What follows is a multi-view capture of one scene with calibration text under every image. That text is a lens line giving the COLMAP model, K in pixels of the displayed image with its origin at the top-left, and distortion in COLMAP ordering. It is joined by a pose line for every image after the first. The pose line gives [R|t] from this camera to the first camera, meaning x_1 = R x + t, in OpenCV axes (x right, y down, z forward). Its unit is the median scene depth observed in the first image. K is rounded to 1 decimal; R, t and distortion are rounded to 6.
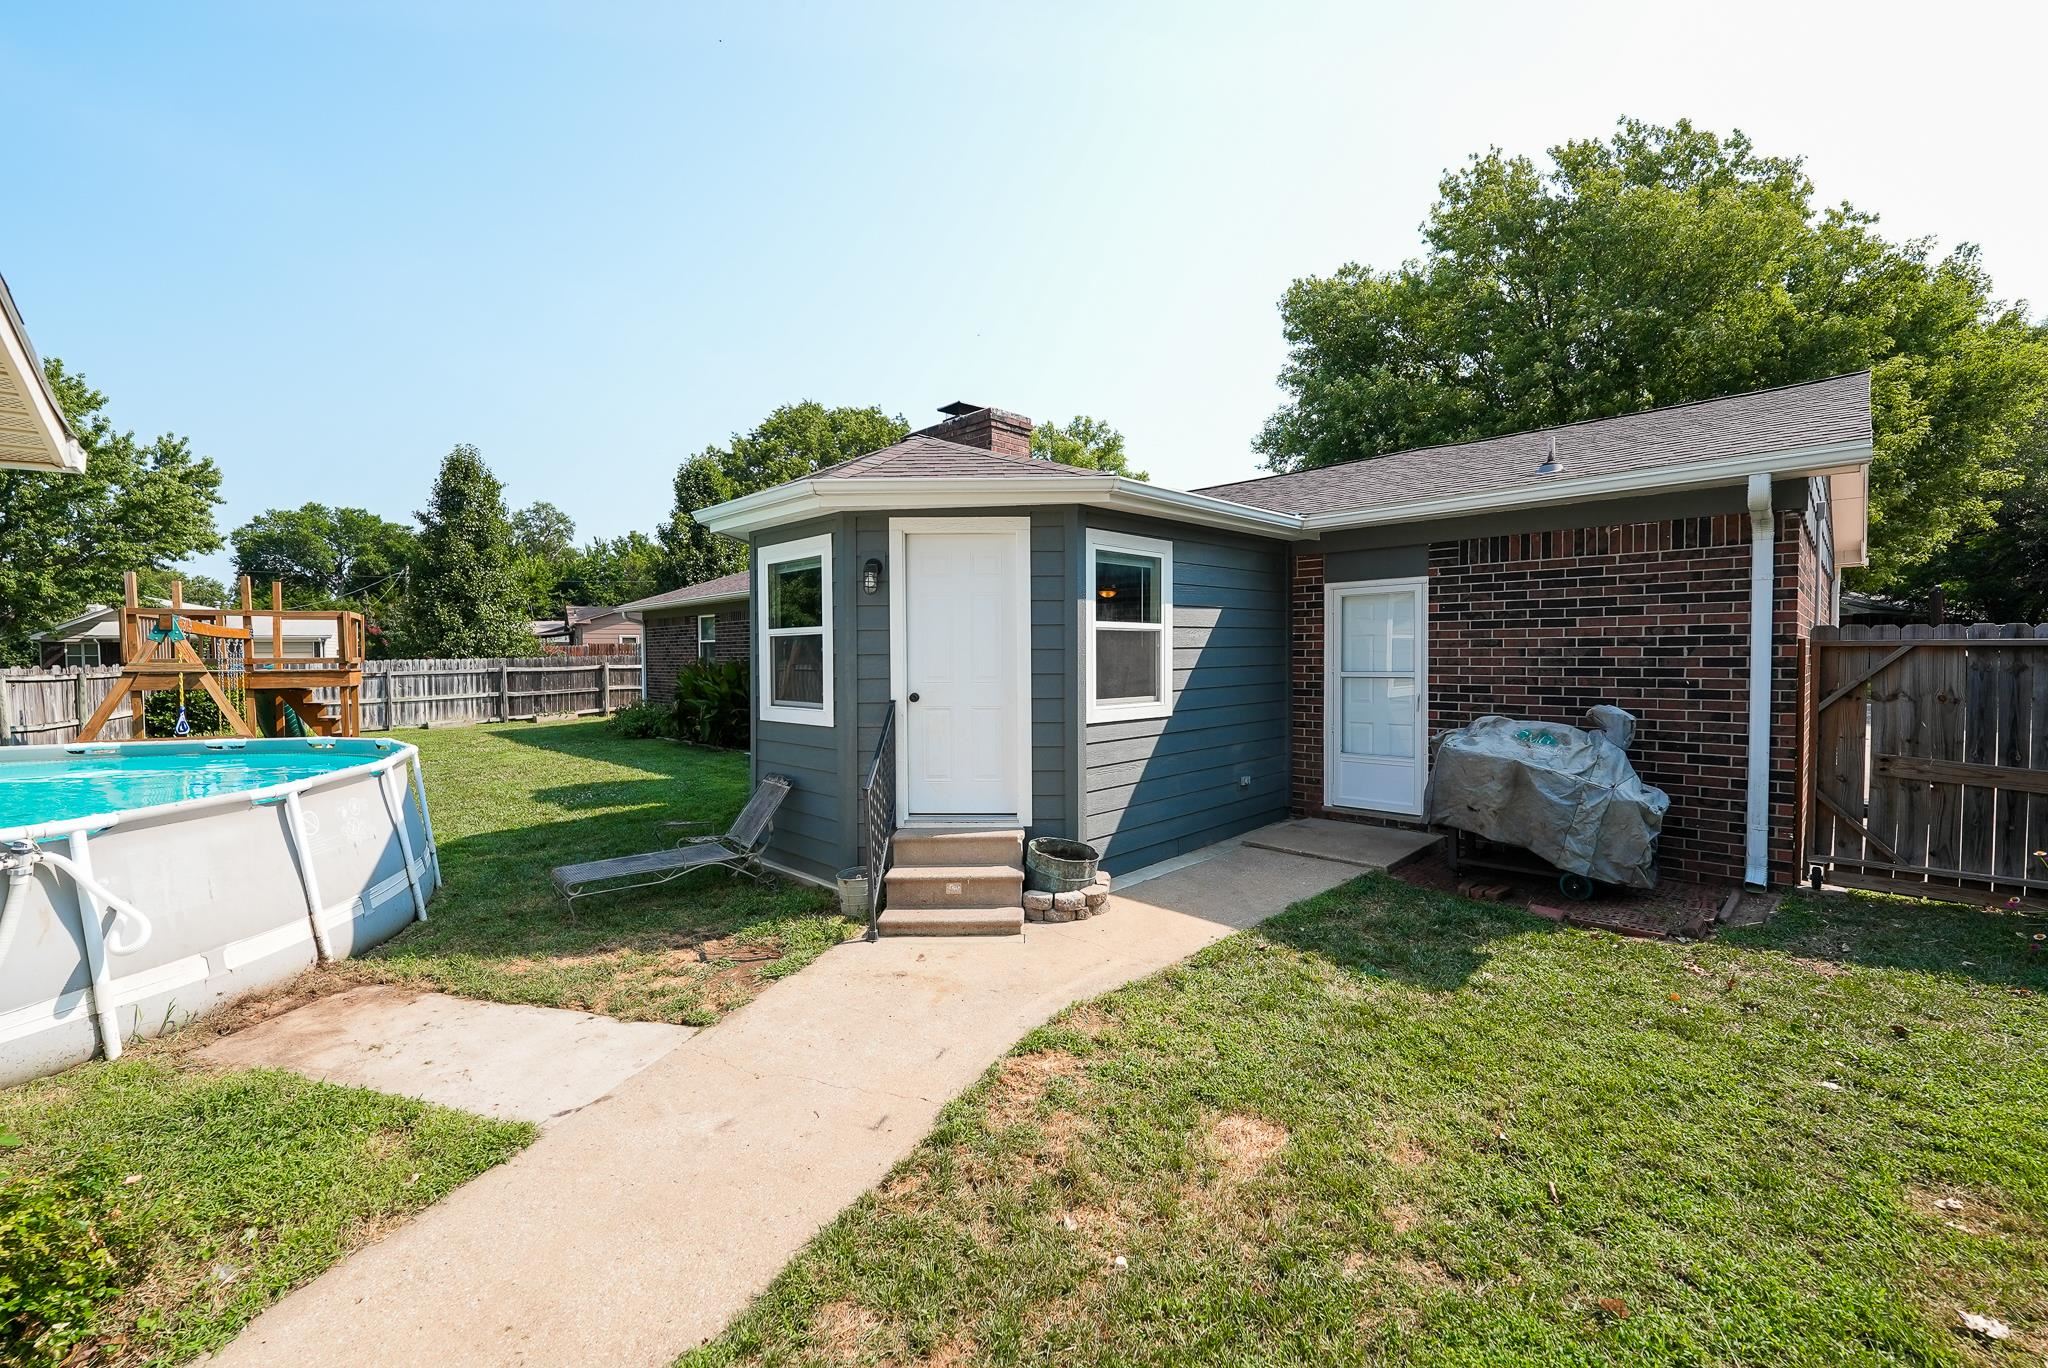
lens RADIAL K [[821.5, 0, 1024.0], [0, 821.5, 684.0], [0, 0, 1]] dist [-0.000166, 0.000016]
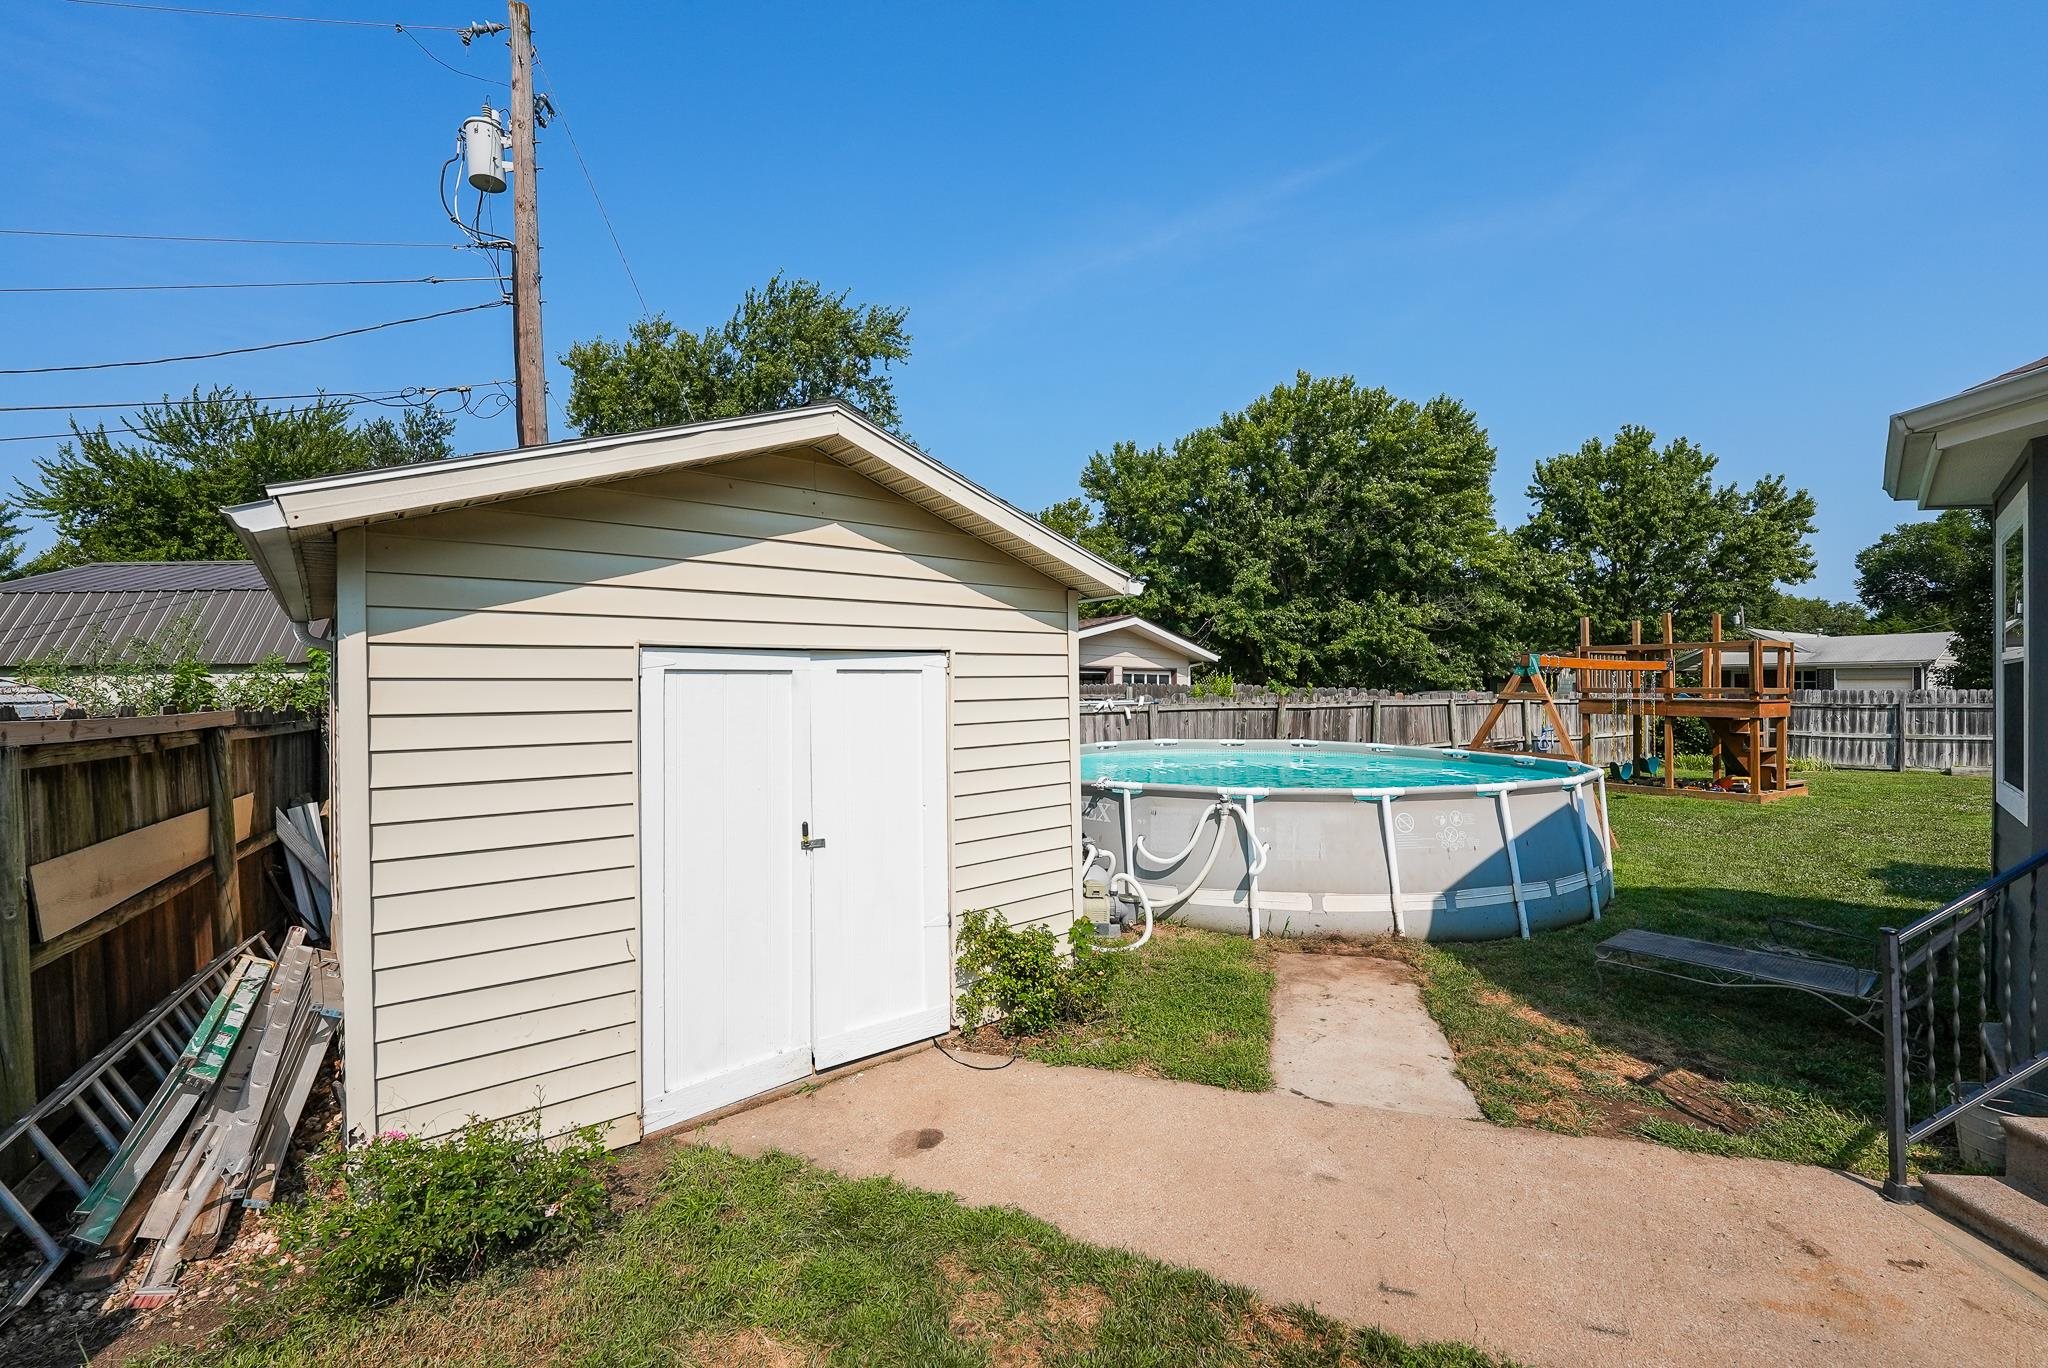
lens RADIAL K [[821.5, 0, 1024.0], [0, 821.5, 684.0], [0, 0, 1]] dist [-0.000166, 0.000016]
pose [[0.021027, 0.004871, -0.999767, 0.373026], [-0.036949, 0.999309, 0.004092, -0.027238], [0.999096, 0.036855, 0.021192, 0.365472]]
